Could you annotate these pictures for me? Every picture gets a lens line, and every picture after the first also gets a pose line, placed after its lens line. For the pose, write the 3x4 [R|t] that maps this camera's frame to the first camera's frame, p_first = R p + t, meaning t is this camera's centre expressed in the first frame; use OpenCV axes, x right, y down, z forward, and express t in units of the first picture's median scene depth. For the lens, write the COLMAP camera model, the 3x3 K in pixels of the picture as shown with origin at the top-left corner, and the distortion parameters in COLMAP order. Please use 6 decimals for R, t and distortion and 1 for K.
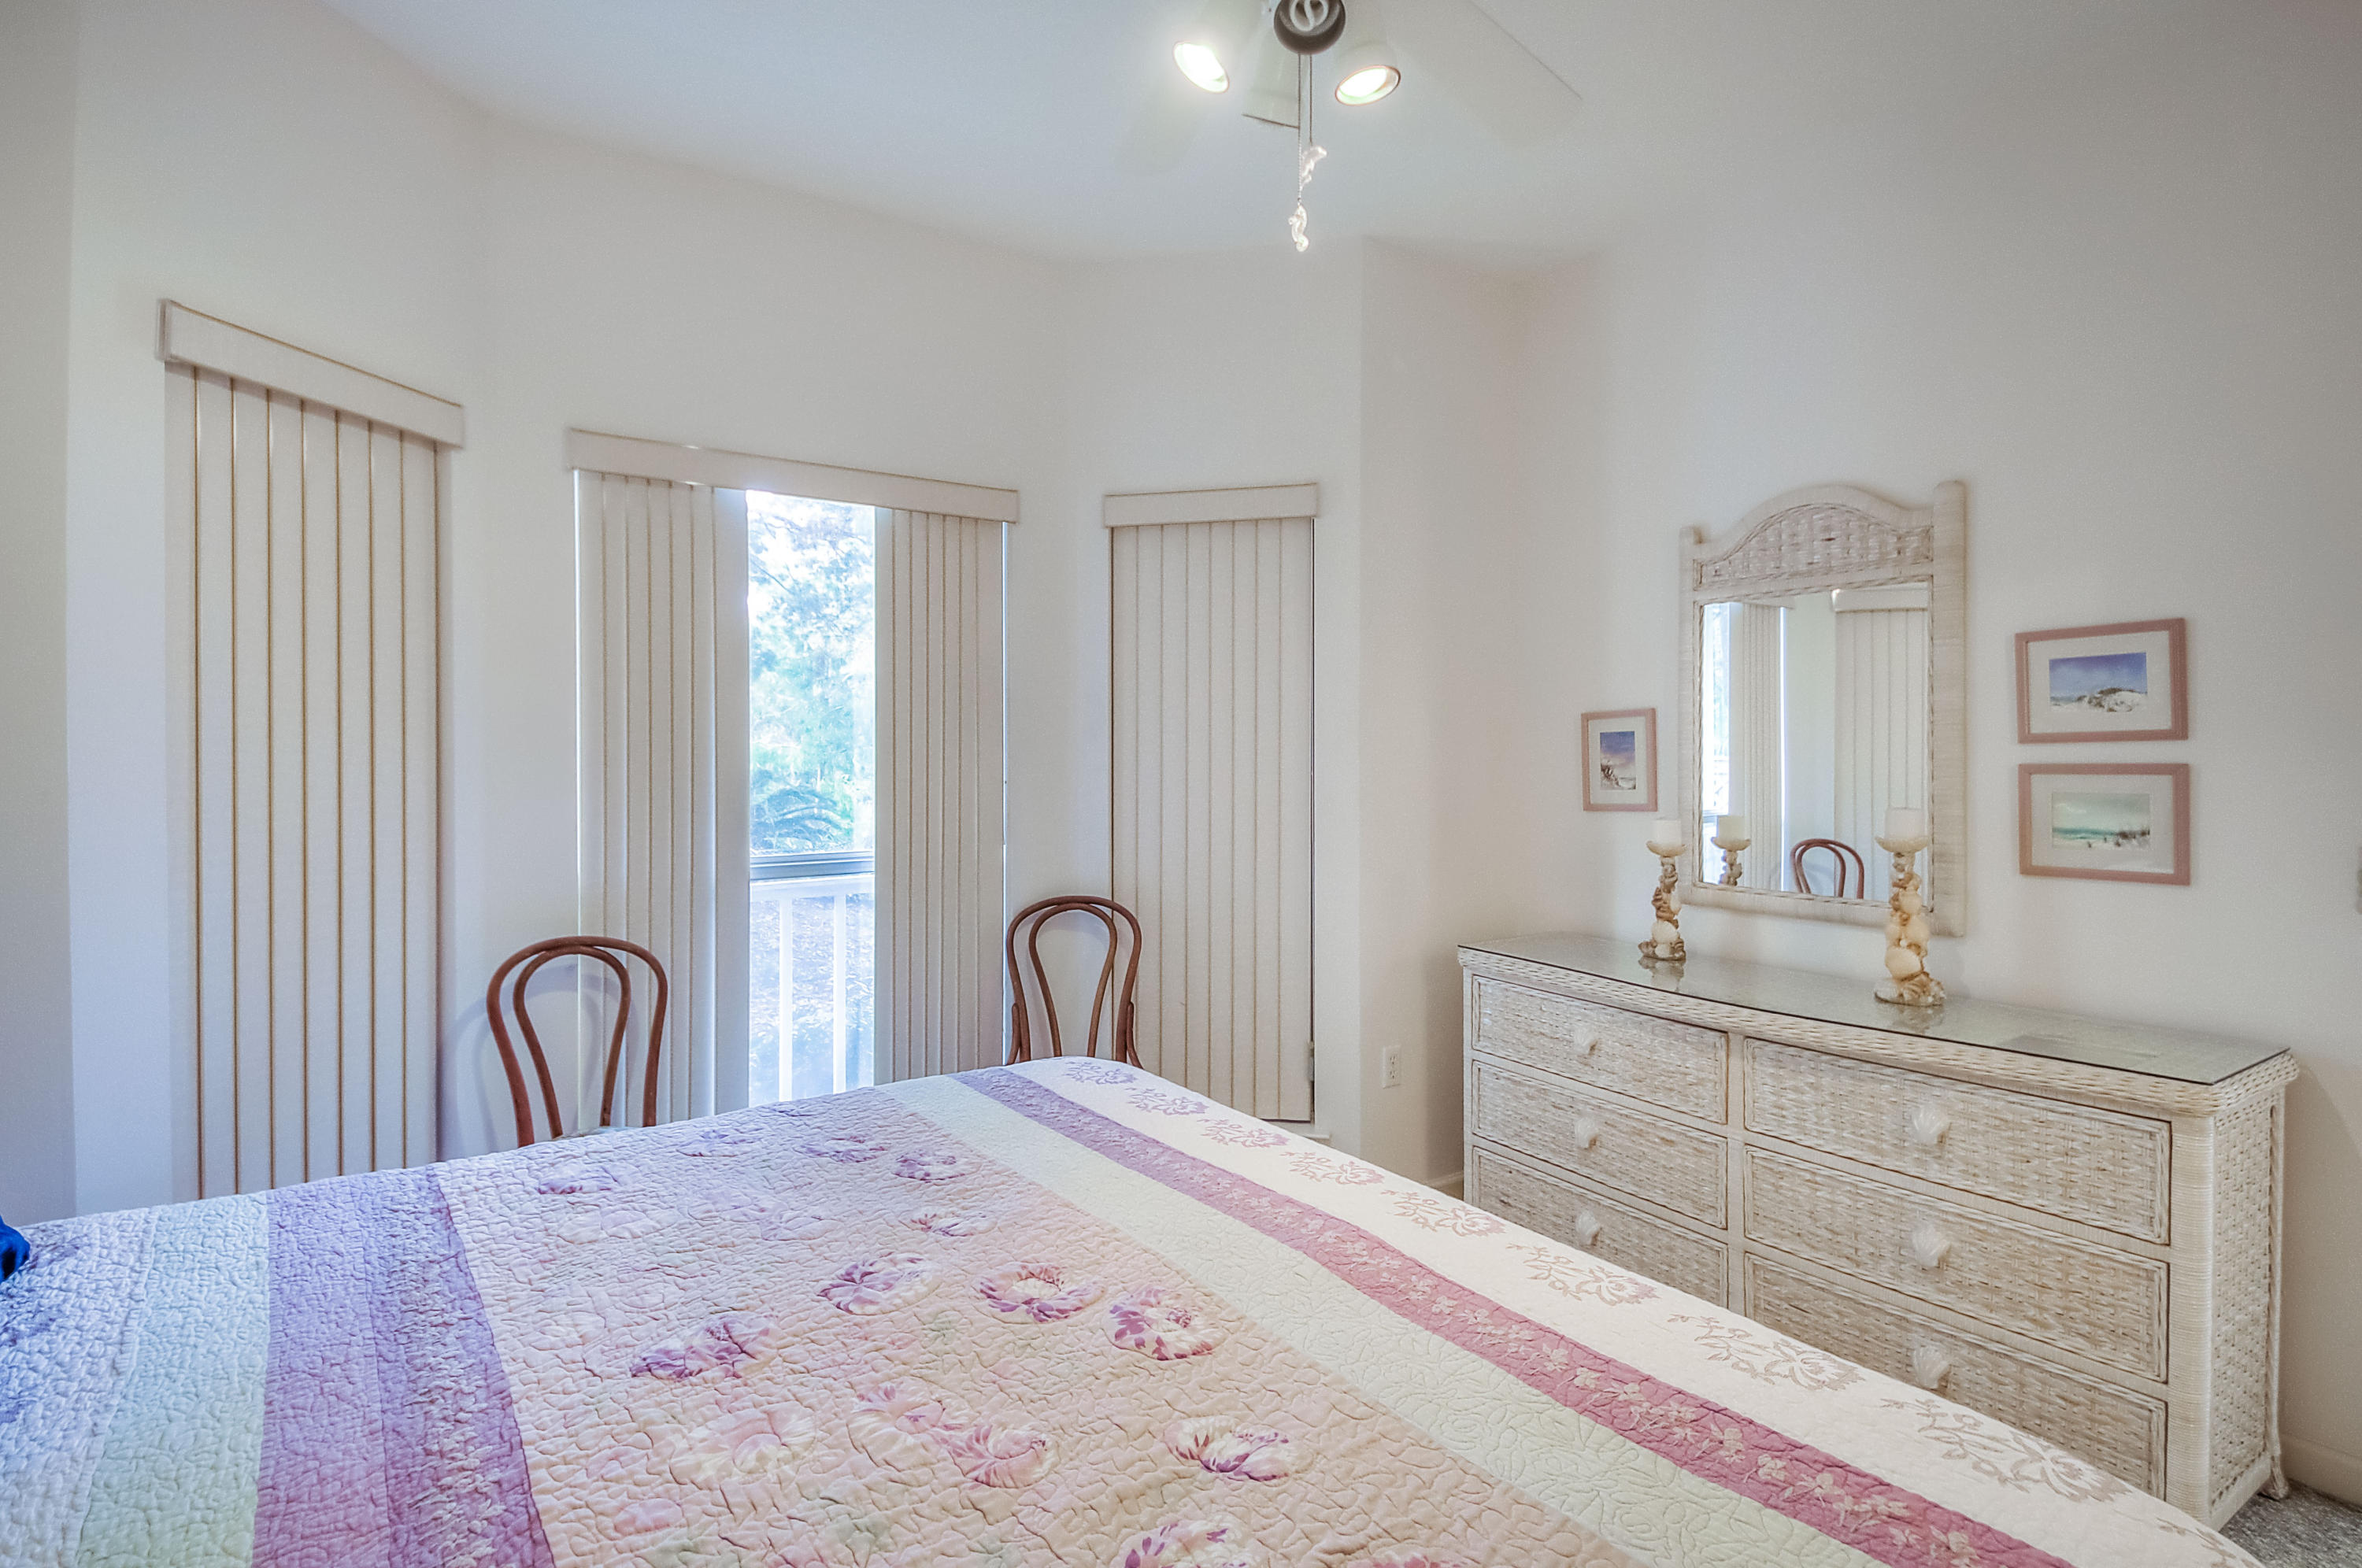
lens RADIAL K [[1149.2, 0, 1228.5], [0, 1149.2, 792.8], [0, 0, 1]] dist [0.002673, 0.000222]
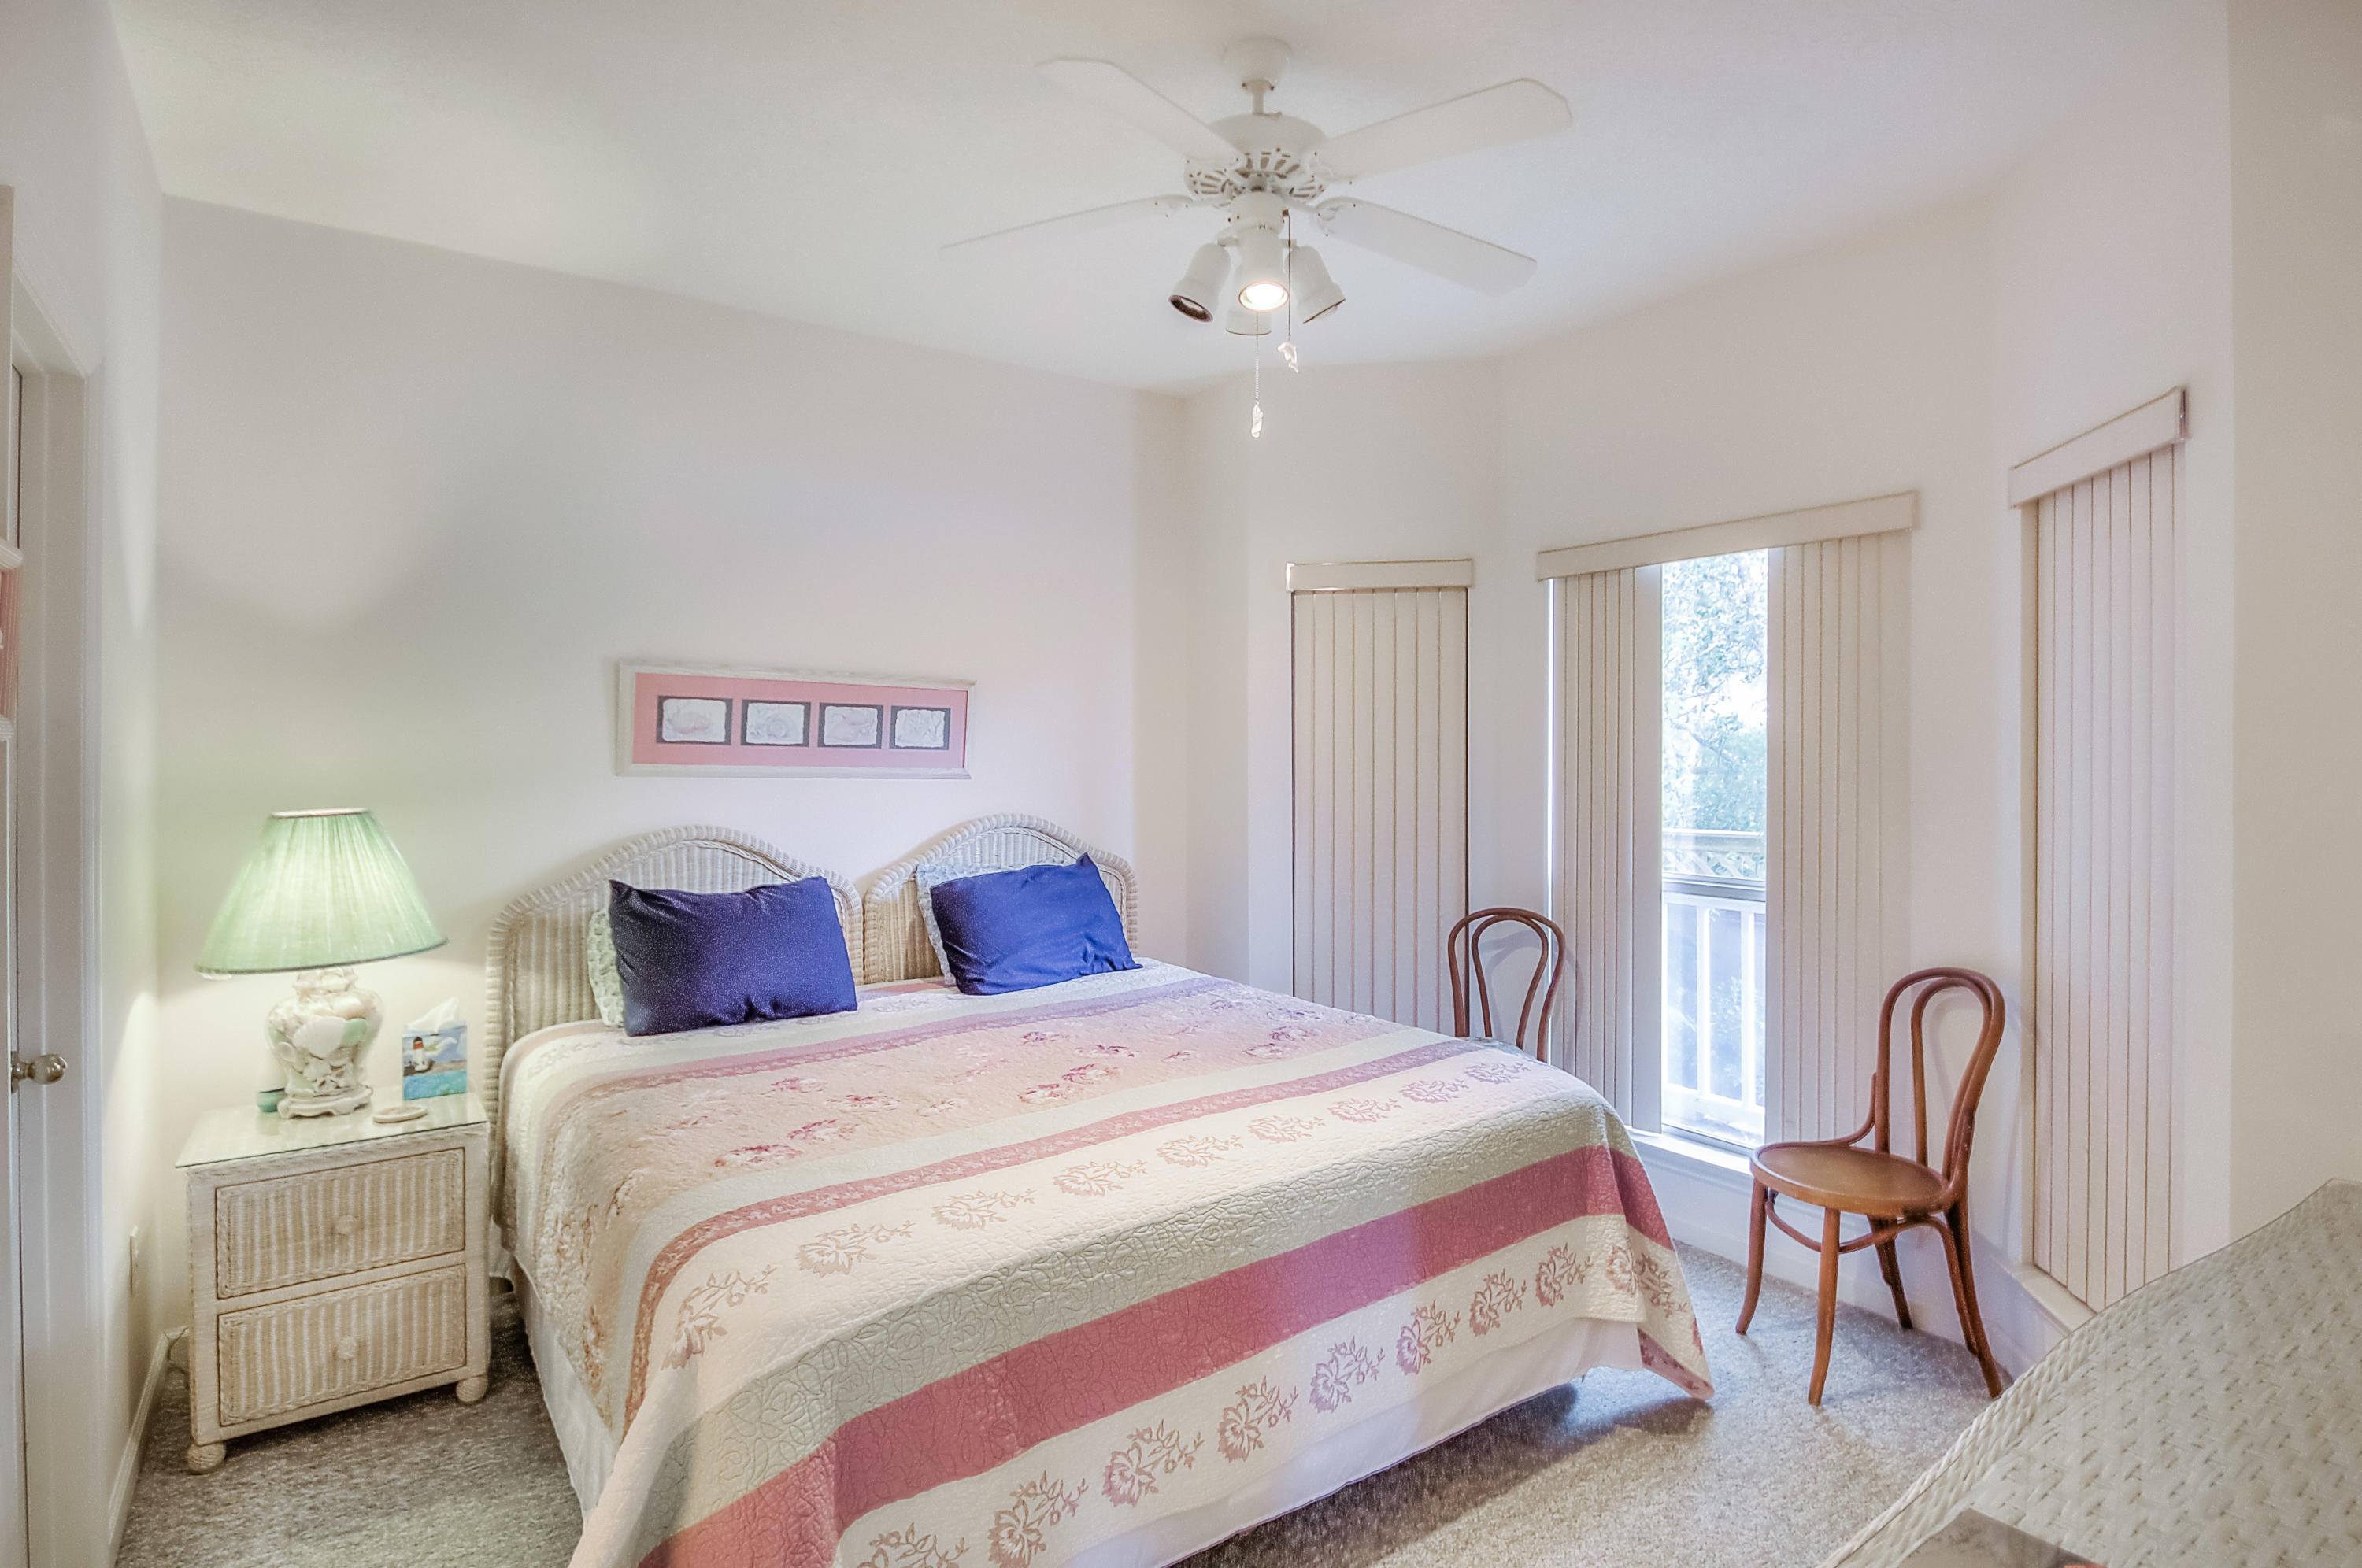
lens RADIAL K [[1149.2, 0, 1228.5], [0, 1149.2, 792.8], [0, 0, 1]] dist [0.002673, 0.000222]
pose [[0.082452, 0.023061, -0.996328, 0.766574], [-0.040164, 0.998997, 0.019799, -0.030533], [0.995785, 0.038384, 0.083295, 0.469552]]
